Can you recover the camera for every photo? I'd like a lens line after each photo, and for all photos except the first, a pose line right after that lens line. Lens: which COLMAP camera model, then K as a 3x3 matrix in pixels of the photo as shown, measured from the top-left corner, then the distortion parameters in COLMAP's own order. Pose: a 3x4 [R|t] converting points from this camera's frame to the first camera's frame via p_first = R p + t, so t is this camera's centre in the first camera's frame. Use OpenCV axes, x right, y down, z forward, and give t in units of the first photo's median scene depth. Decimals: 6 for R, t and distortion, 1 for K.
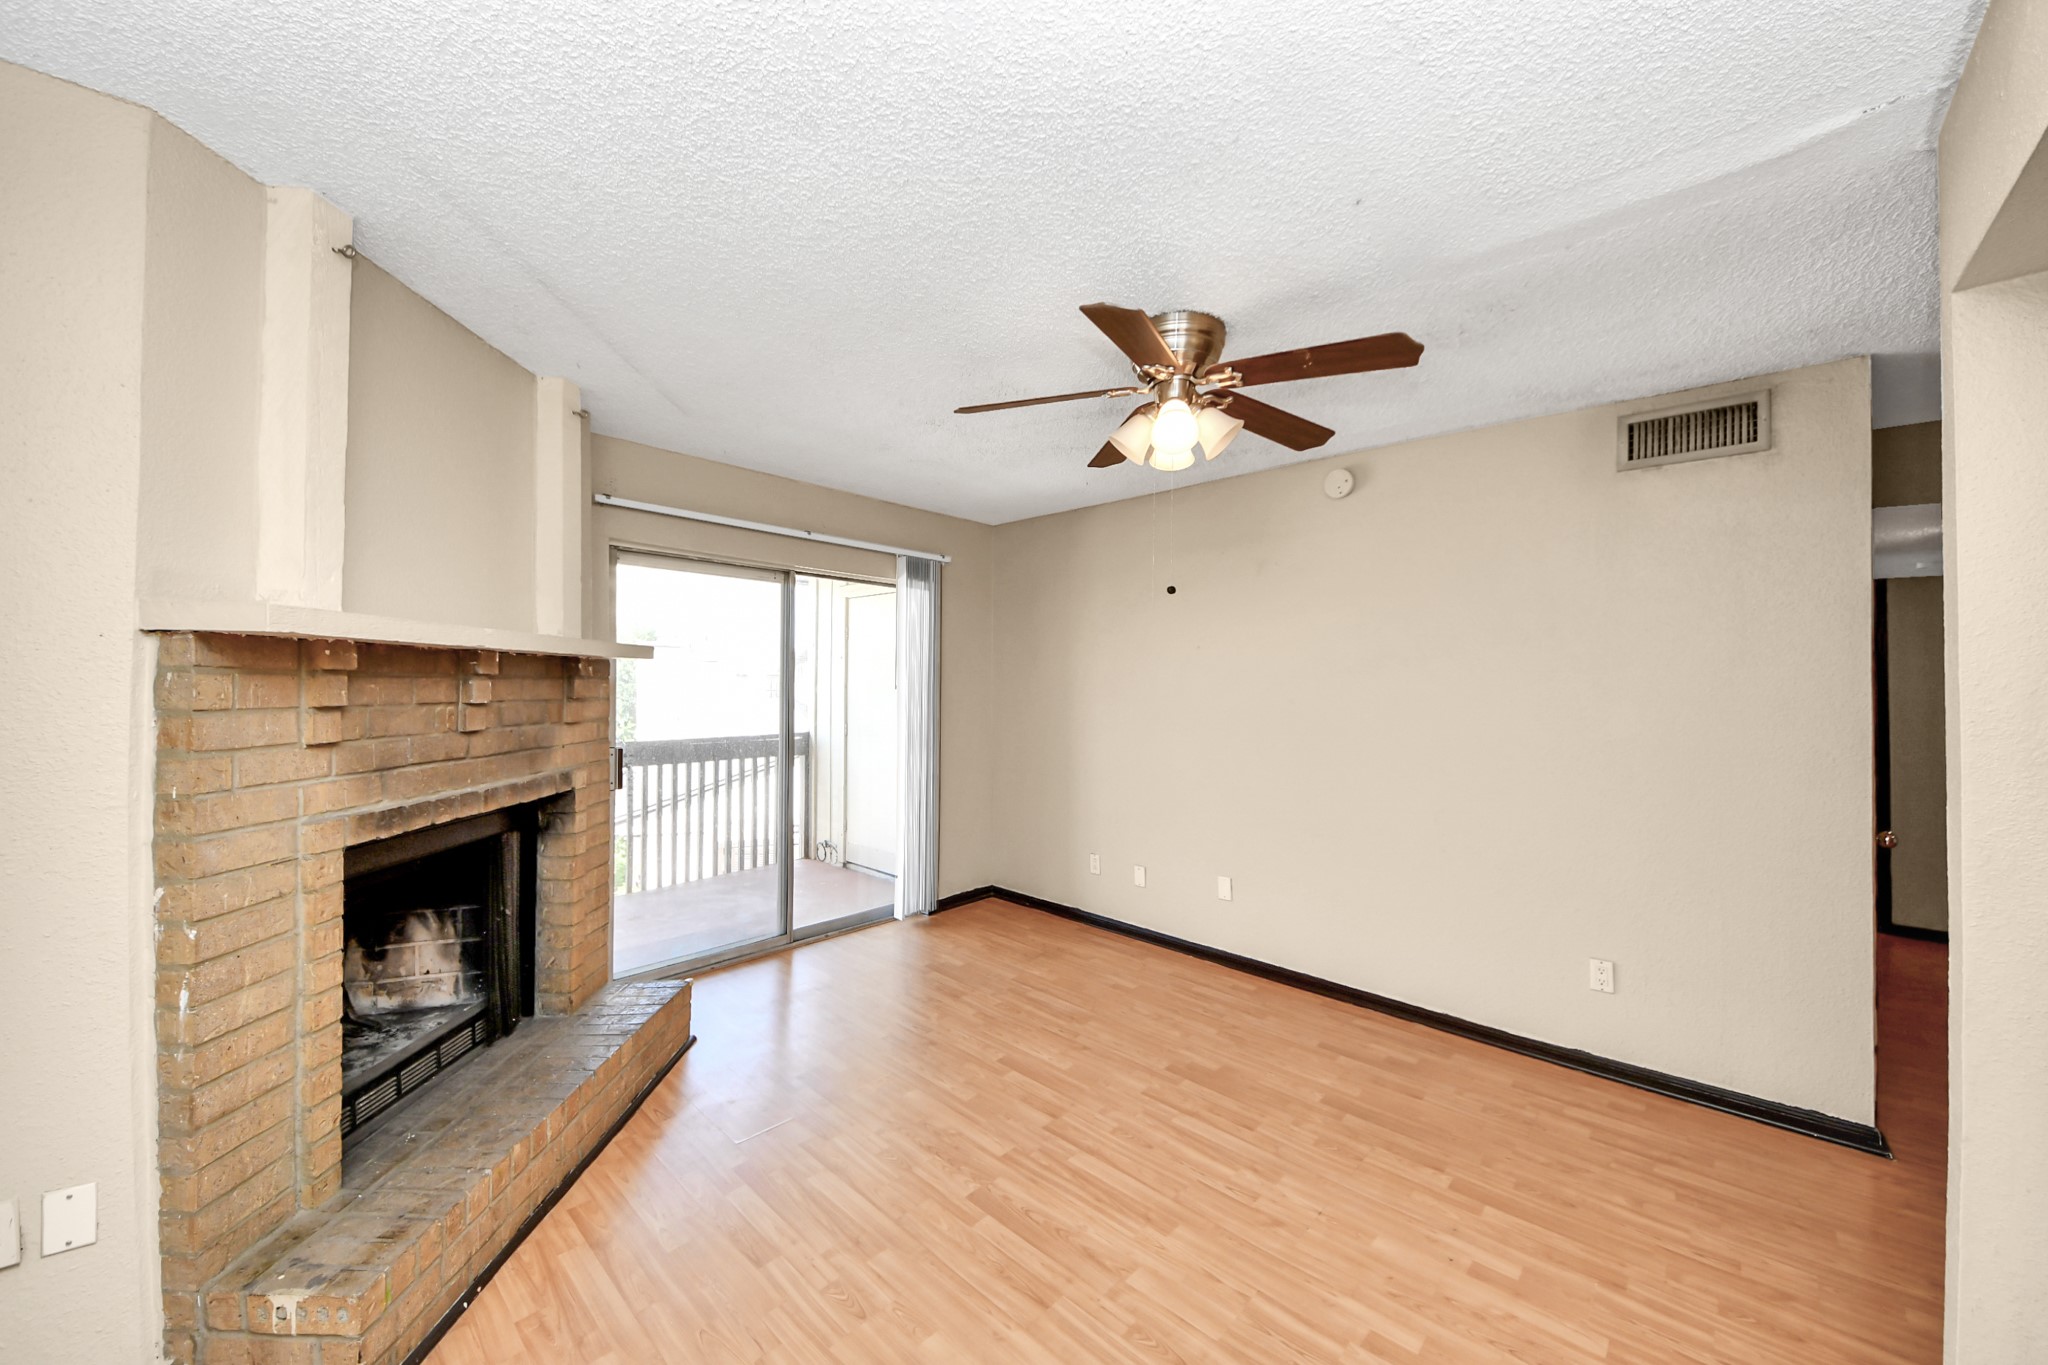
lens RADIAL K [[727.0, 0, 1024.0], [0, 727.0, 682.5], [0, 0, 1]] dist [0.031955, -0.026786]
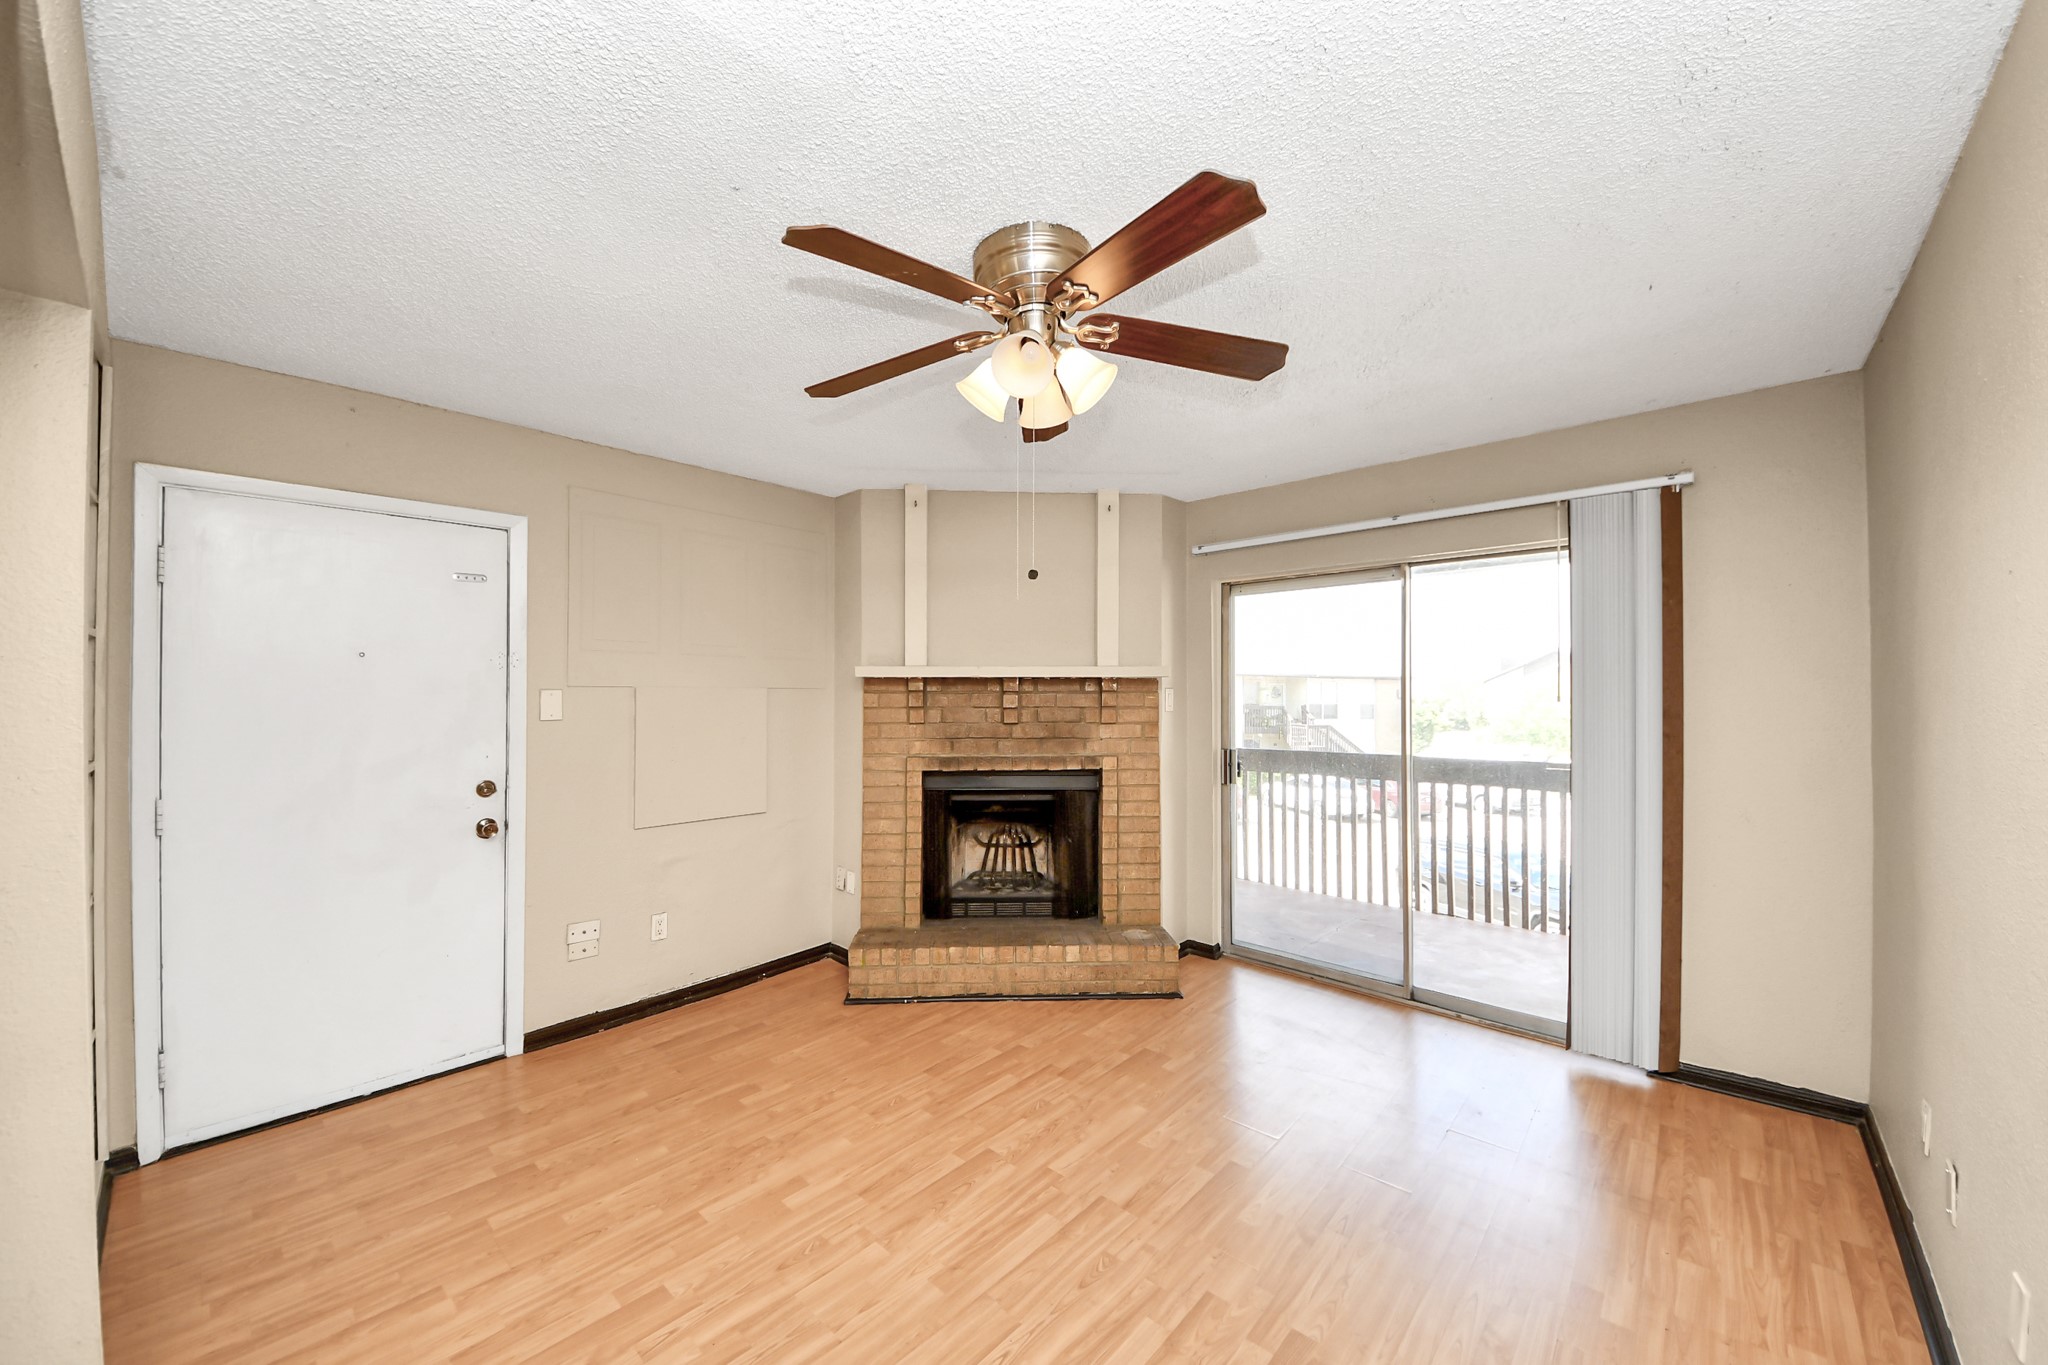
lens RADIAL K [[765.0, 0, 1014.1], [0, 765.0, 683.4], [0, 0, 1]] dist [0.054619, -0.032765]
pose [[0.020512, -0.018182, -0.999624, 1.069462], [0.004347, 0.999827, -0.018096, 0.004417], [0.999780, -0.003974, 0.020587, 0.960177]]
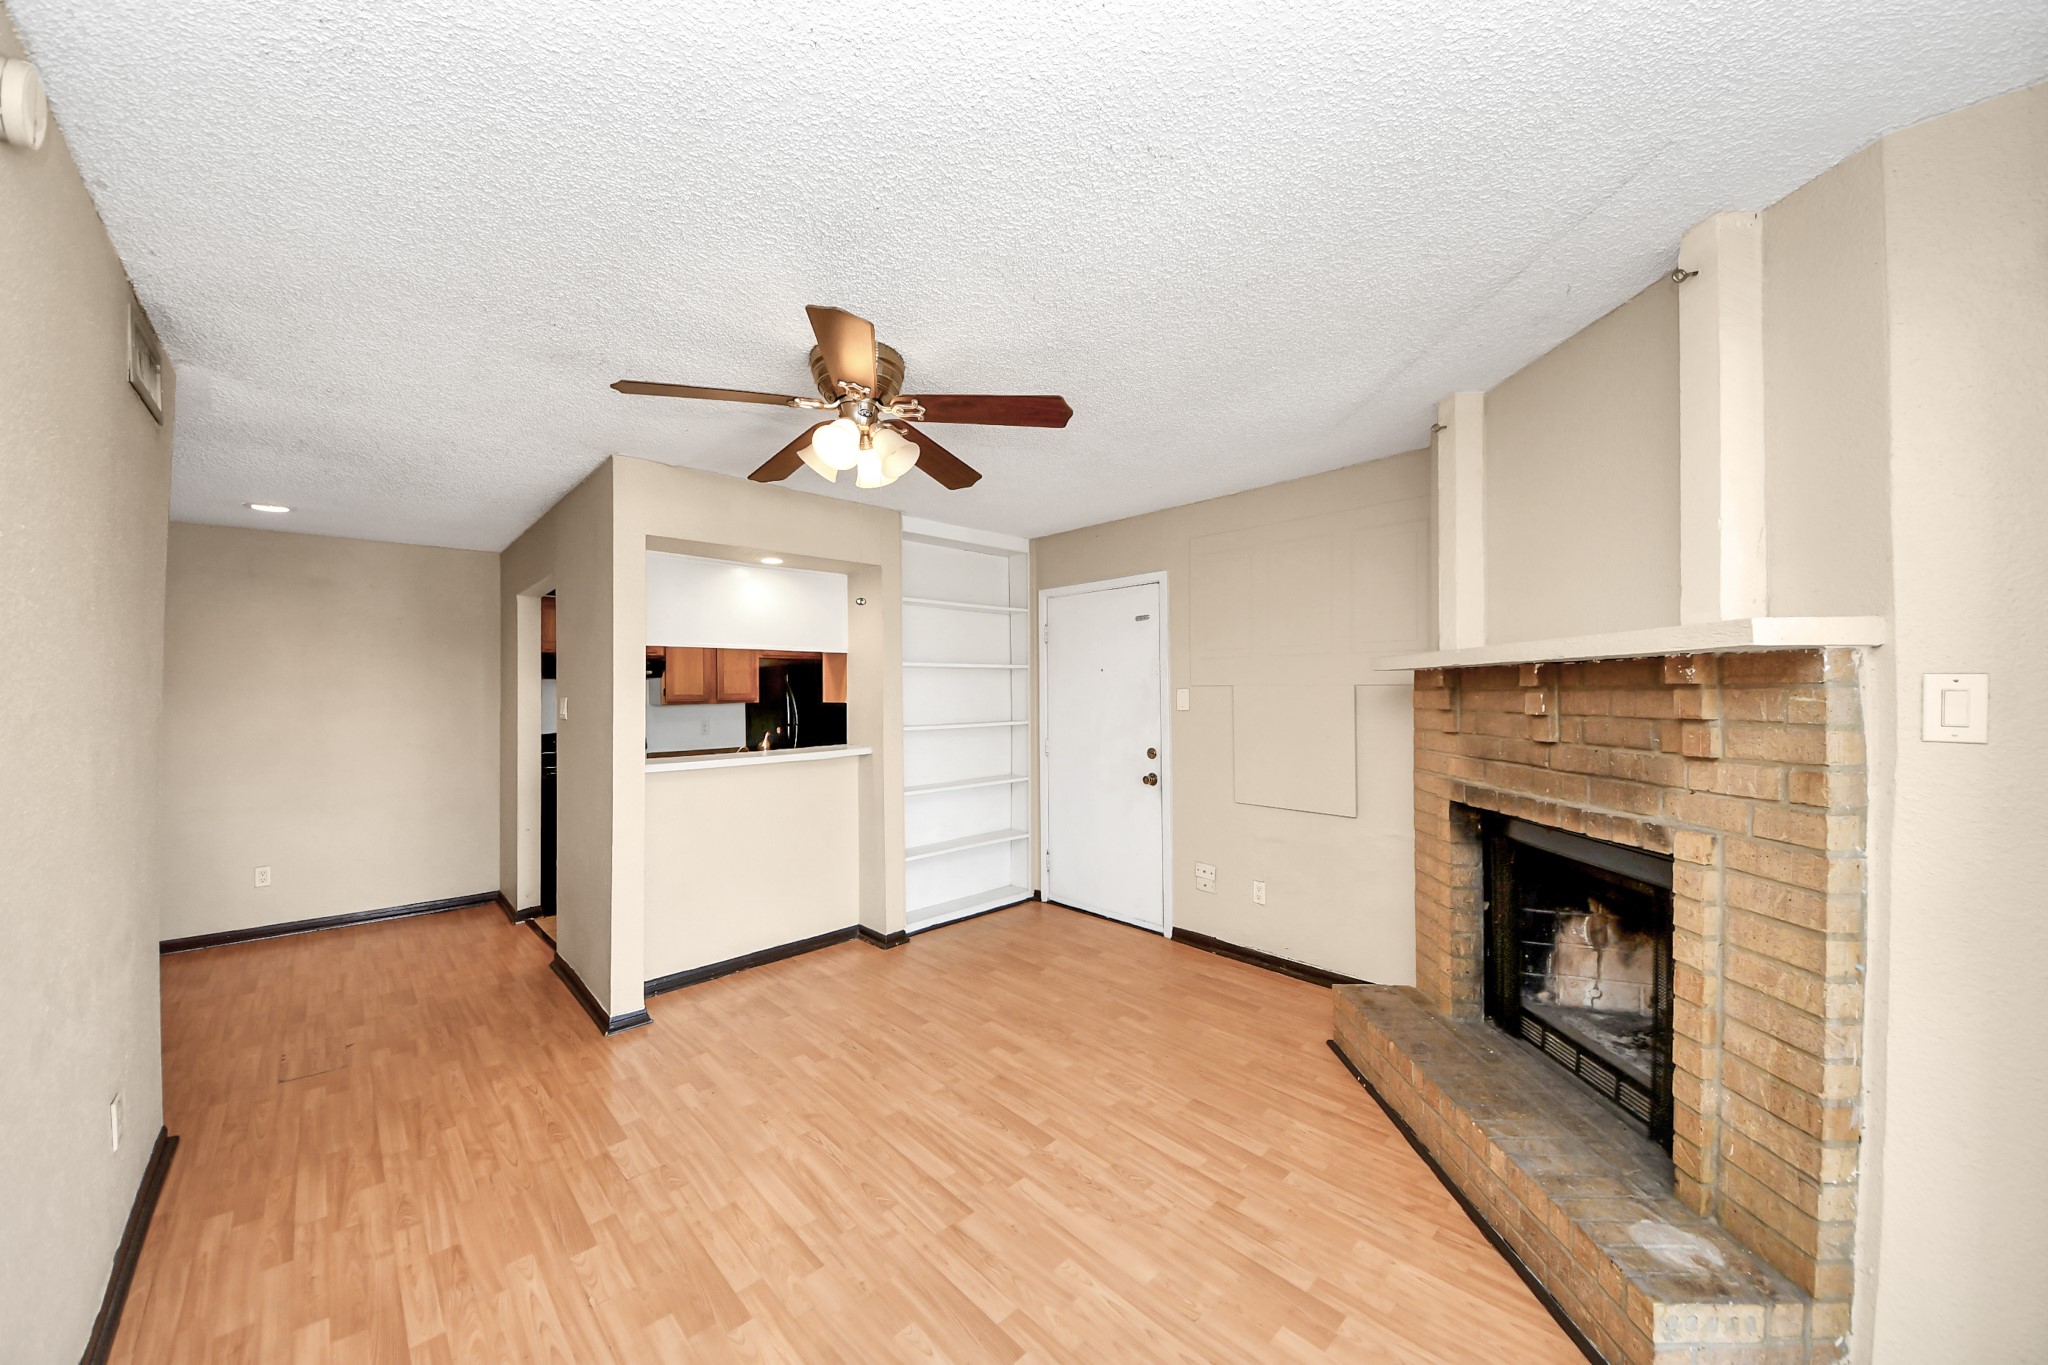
lens RADIAL K [[727.0, 0, 1024.0], [0, 727.0, 682.5], [0, 0, 1]] dist [0.031955, -0.026786]
pose [[-0.998375, -0.005661, 0.056705, -0.086082], [-0.006611, 0.999841, -0.016582, 0.005388], [-0.056602, -0.016930, -0.998253, 2.037229]]
